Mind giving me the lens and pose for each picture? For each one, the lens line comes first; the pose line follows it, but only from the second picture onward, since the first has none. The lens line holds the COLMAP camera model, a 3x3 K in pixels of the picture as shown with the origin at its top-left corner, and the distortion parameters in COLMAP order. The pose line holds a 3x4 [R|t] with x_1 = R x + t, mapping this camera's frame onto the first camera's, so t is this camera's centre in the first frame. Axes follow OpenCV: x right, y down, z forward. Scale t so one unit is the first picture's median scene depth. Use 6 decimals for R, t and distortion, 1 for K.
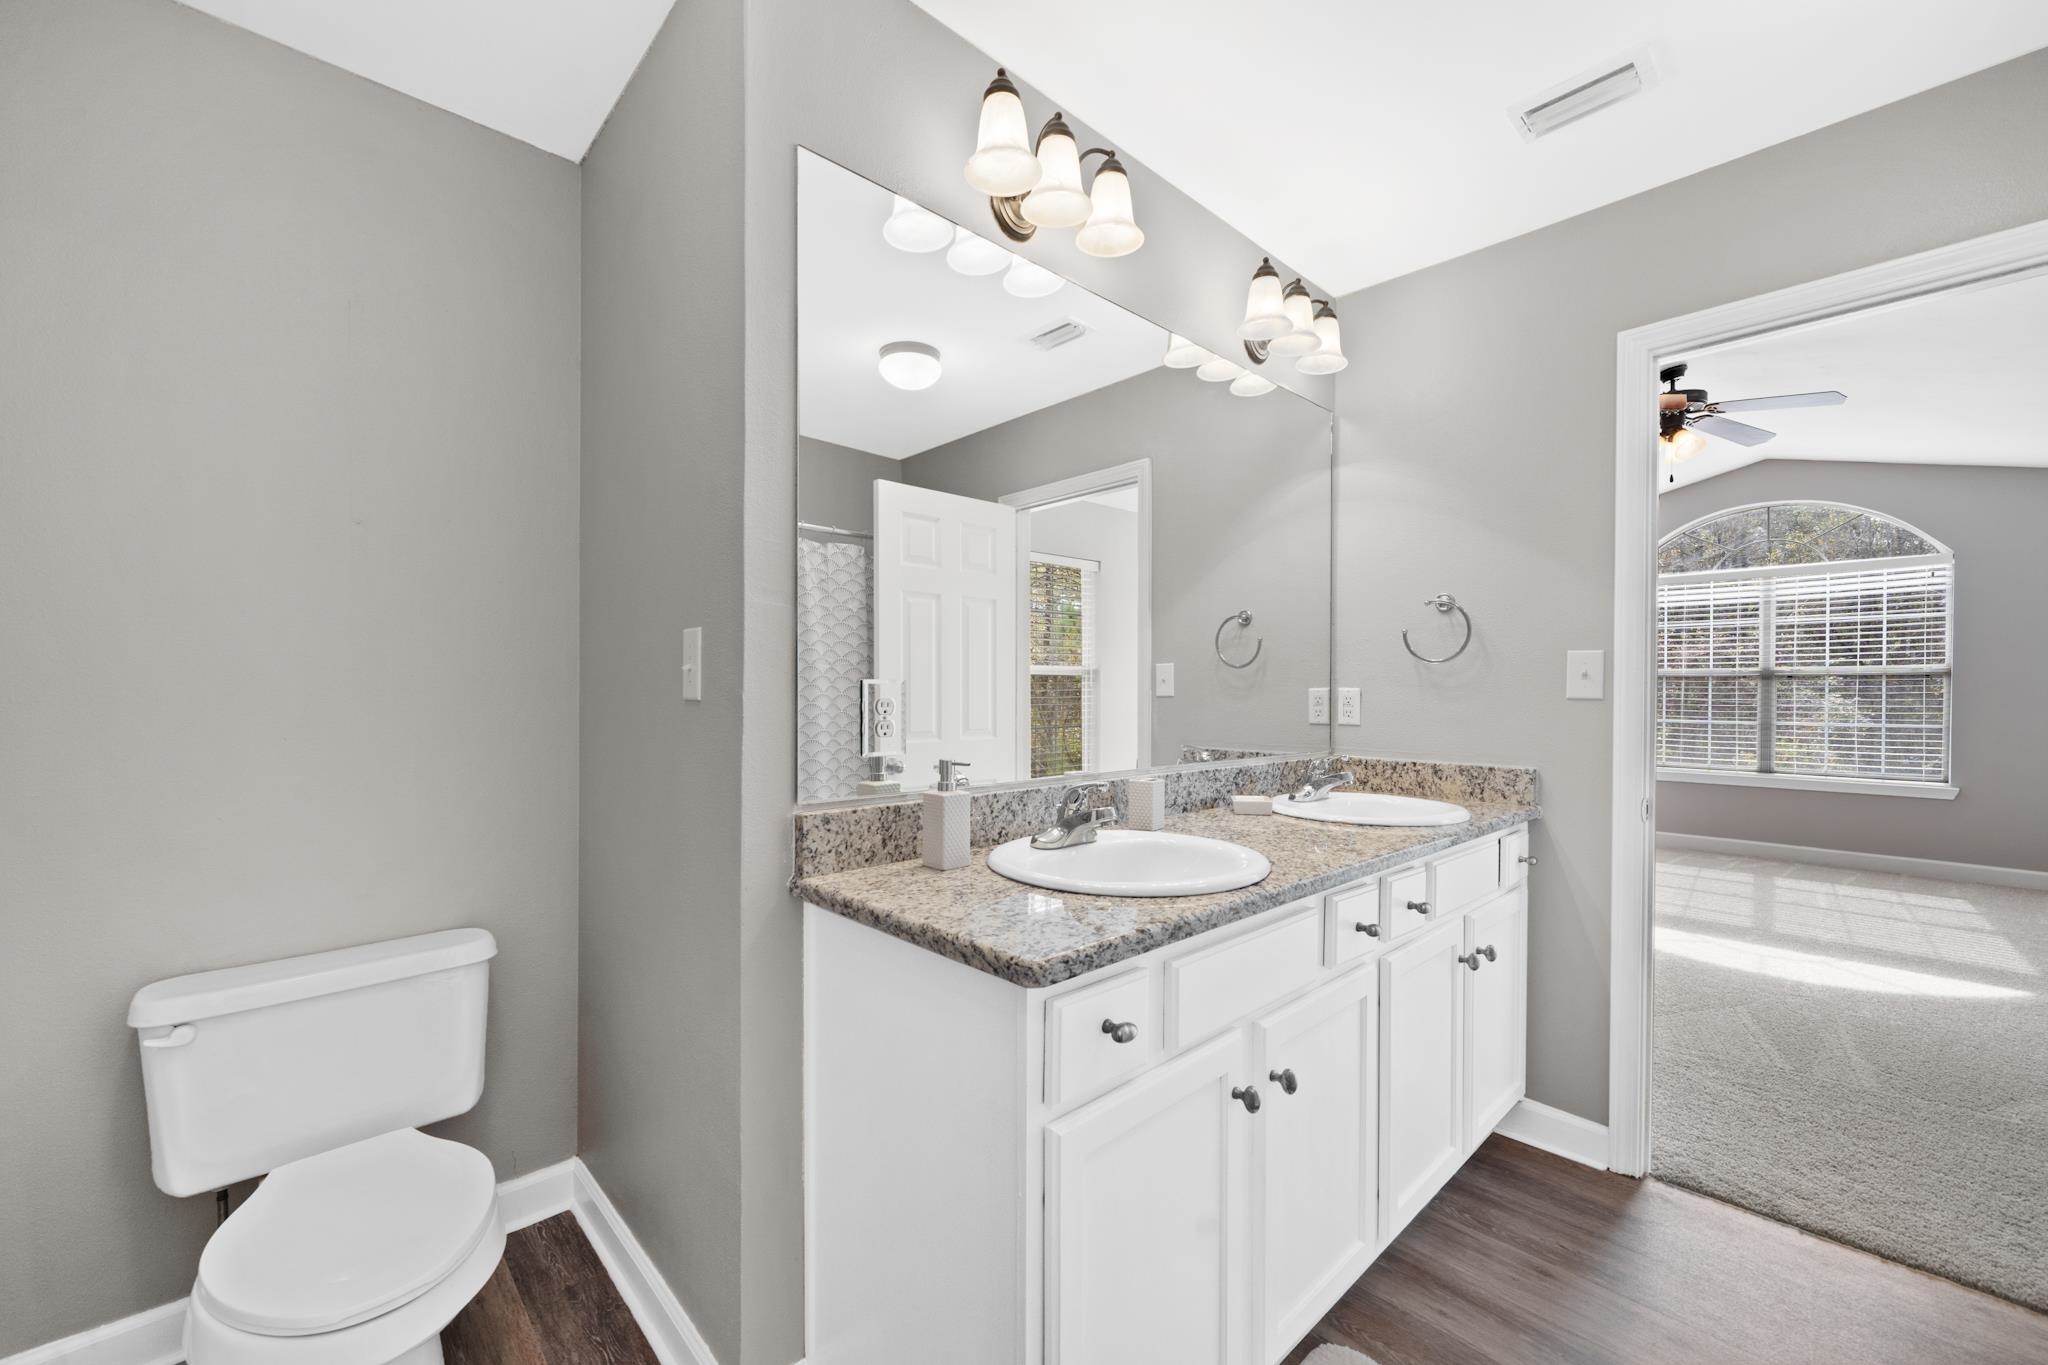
lens RADIAL K [[804.2, 0, 1027.7], [0, 804.2, 691.5], [0, 0, 1]] dist [-0.007477, -0.000143]
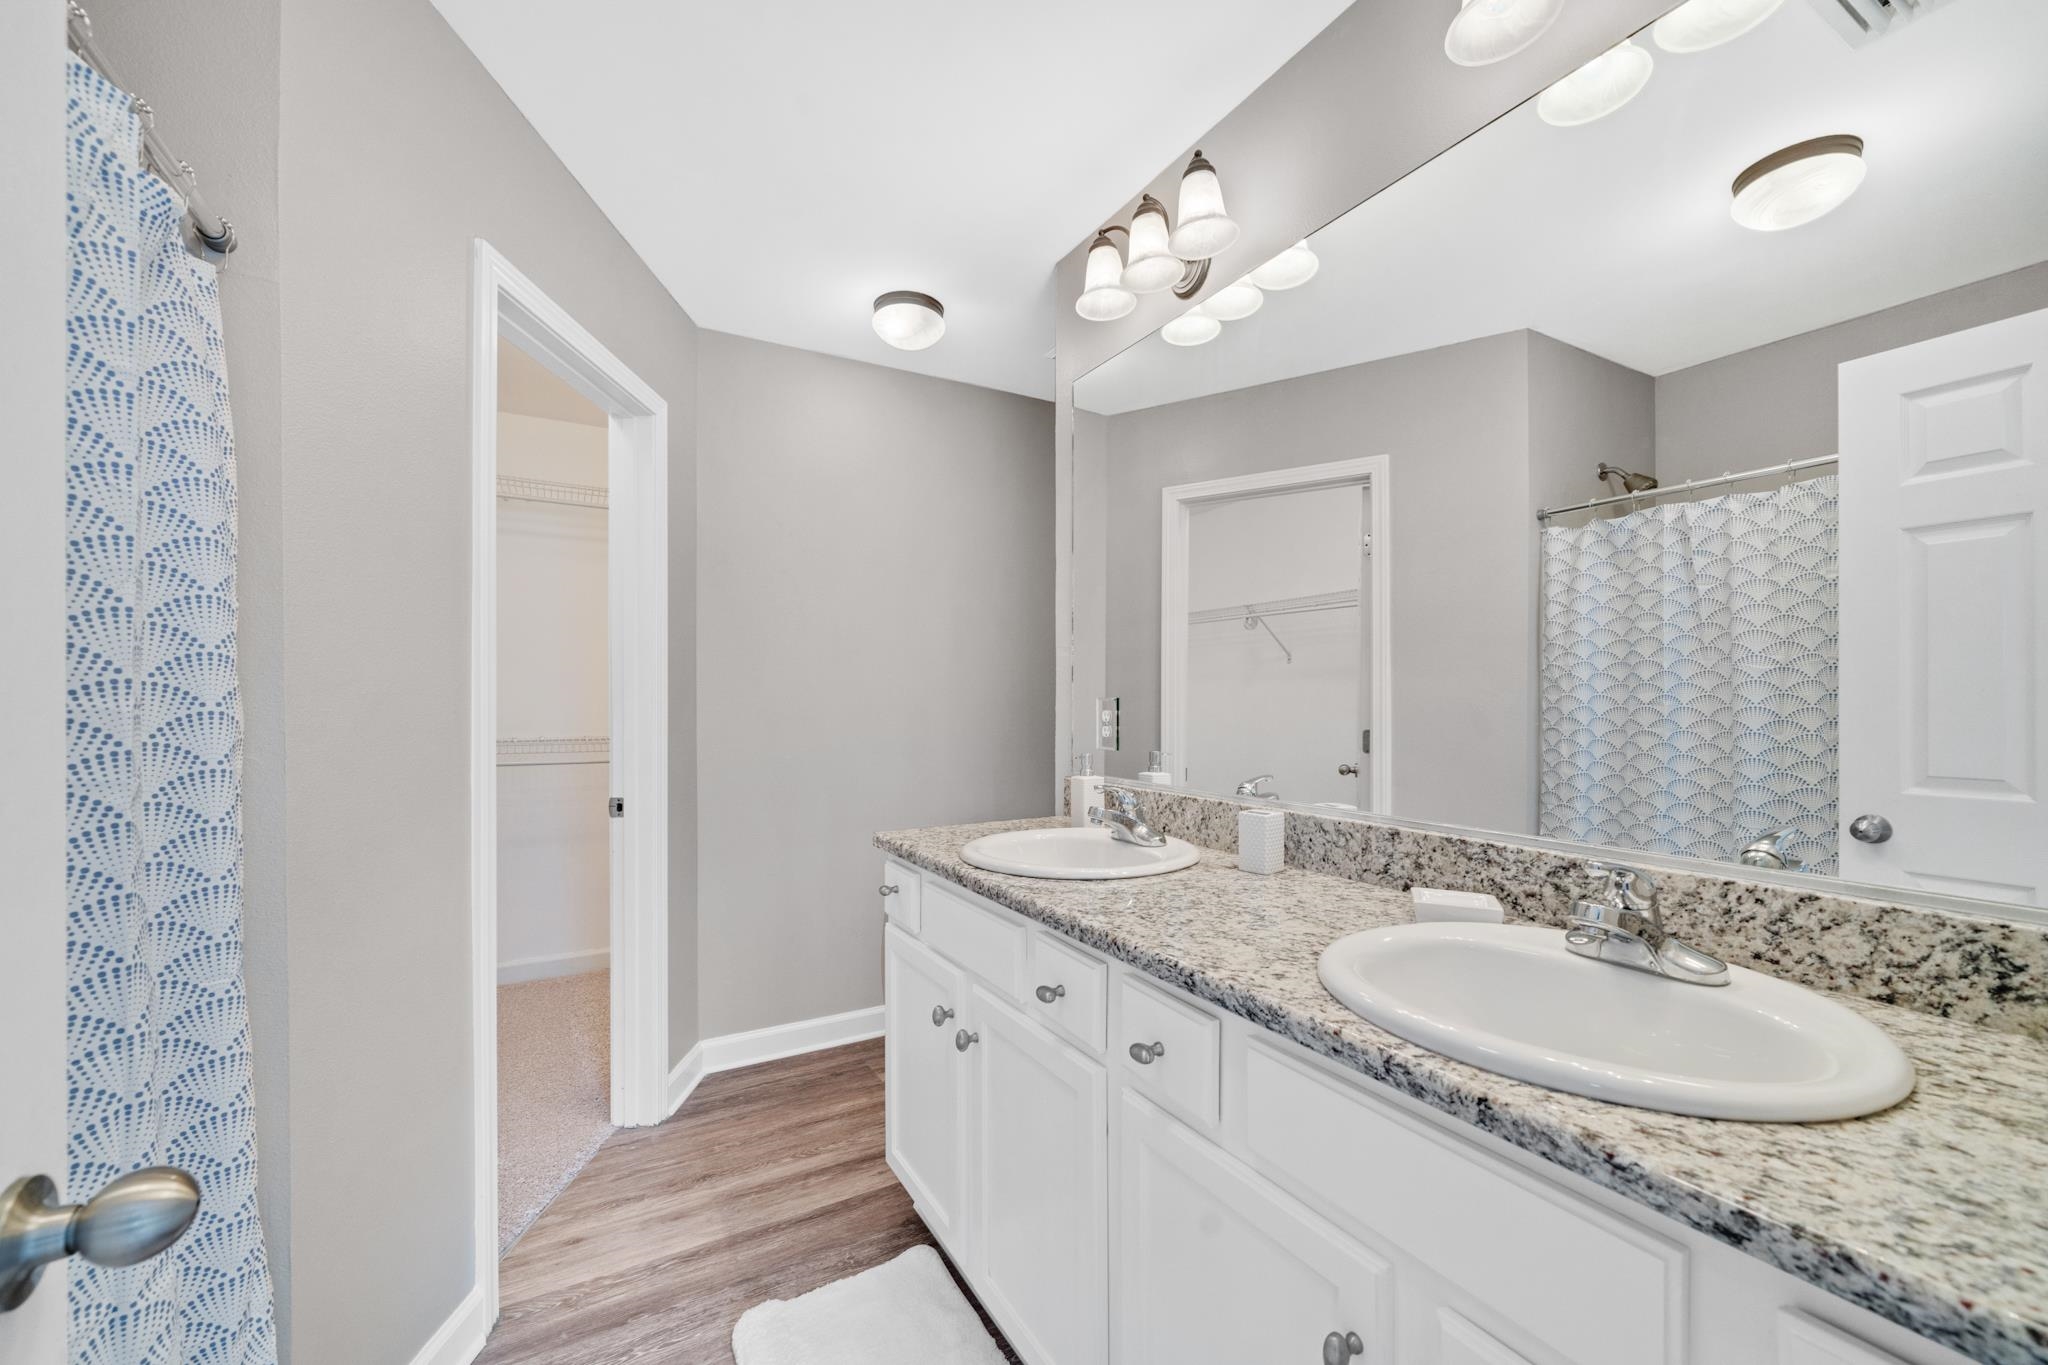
lens RADIAL K [[804.2, 0, 1025.7], [0, 804.2, 693.2], [0, 0, 1]] dist [-0.007477, -0.000143]
pose [[-0.231418, -0.008938, -0.972813, 0.947147], [0.004332, 0.999938, -0.010218, -0.006584], [0.972845, -0.006579, -0.231365, 0.889149]]
